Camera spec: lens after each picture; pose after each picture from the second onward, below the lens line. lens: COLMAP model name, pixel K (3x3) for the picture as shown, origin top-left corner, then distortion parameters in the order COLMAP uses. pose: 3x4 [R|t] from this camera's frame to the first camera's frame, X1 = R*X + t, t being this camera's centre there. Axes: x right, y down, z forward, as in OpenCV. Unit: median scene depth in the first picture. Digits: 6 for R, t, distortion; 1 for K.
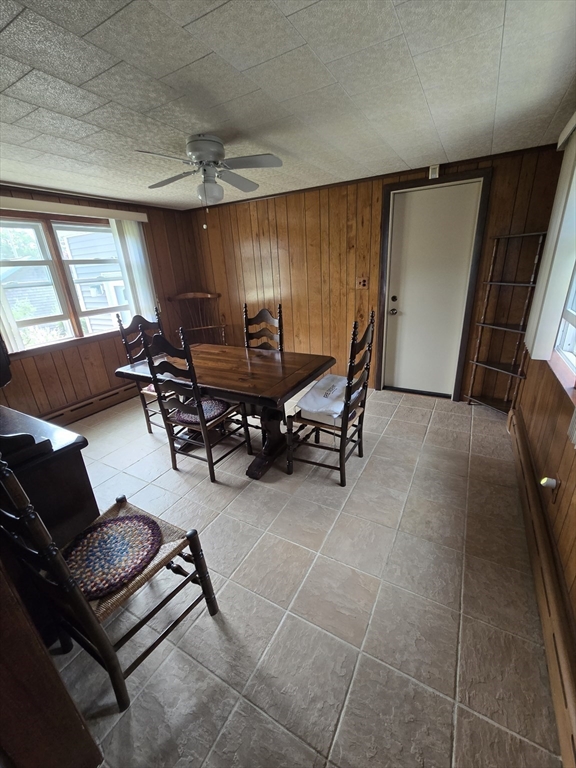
lens RADIAL K [[315.5, 0, 290.4], [0, 315.5, 383.7], [0, 0, 1]] dist [-0.000944, 0.000545]
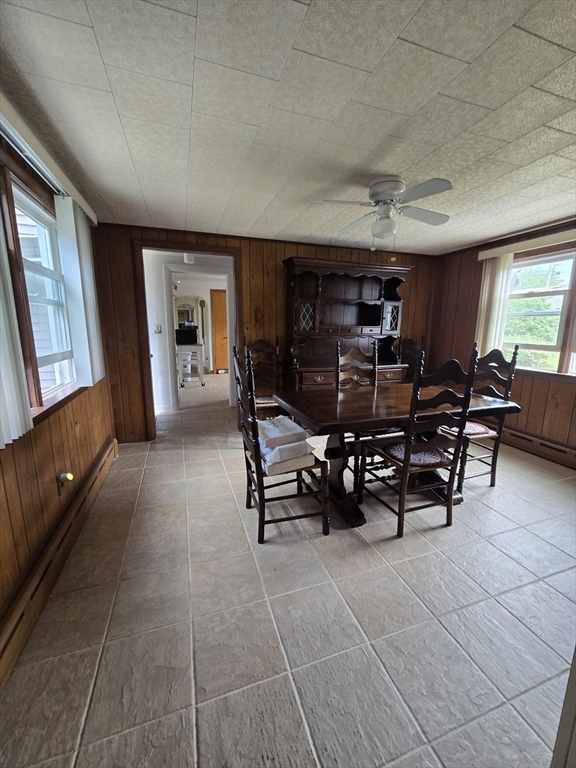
lens RADIAL K [[315.5, 0, 290.4], [0, 315.5, 383.7], [0, 0, 1]] dist [-0.000944, 0.000545]
pose [[-0.664130, 0.184692, -0.724444, 0.744757], [-0.240407, 0.864781, 0.440862, -0.506769], [0.707909, 0.466951, -0.529926, 1.457897]]
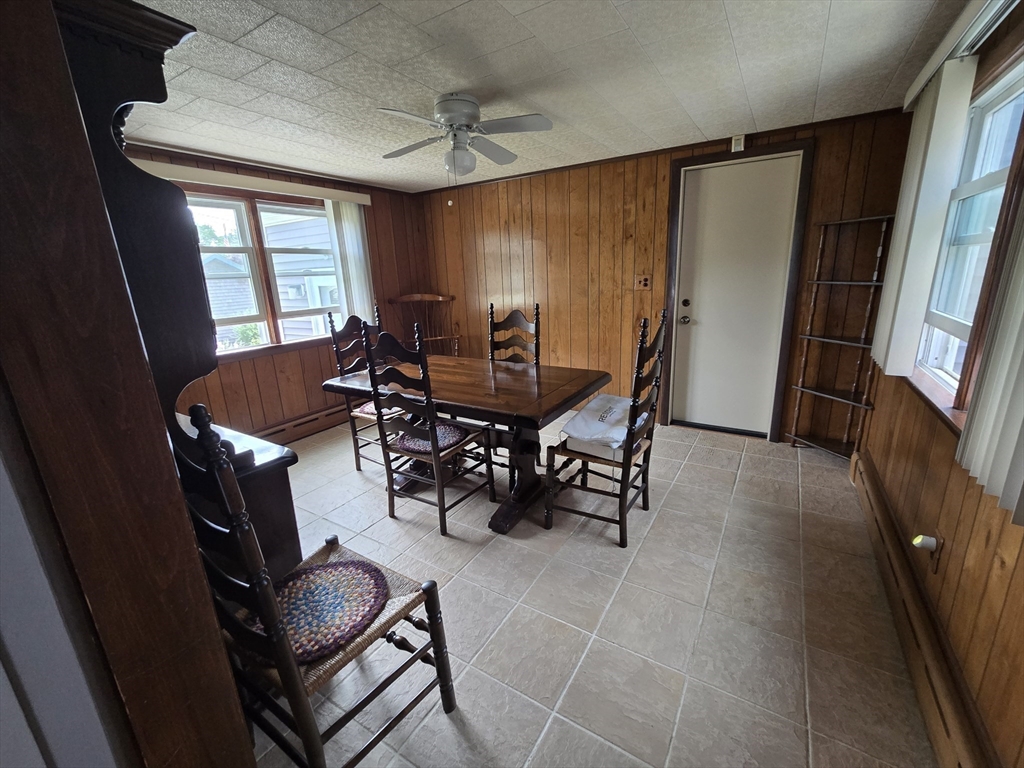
lens RADIAL K [[424.7, 0, 515.7], [0, 424.7, 383.0], [0, 0, 1]] dist [-0.001672, 0.000935]
pose [[0.998784, 0.025783, -0.042030, -0.047873], [-0.029984, 0.994271, -0.102597, 0.058628], [0.039144, 0.103733, 0.993835, -0.013456]]
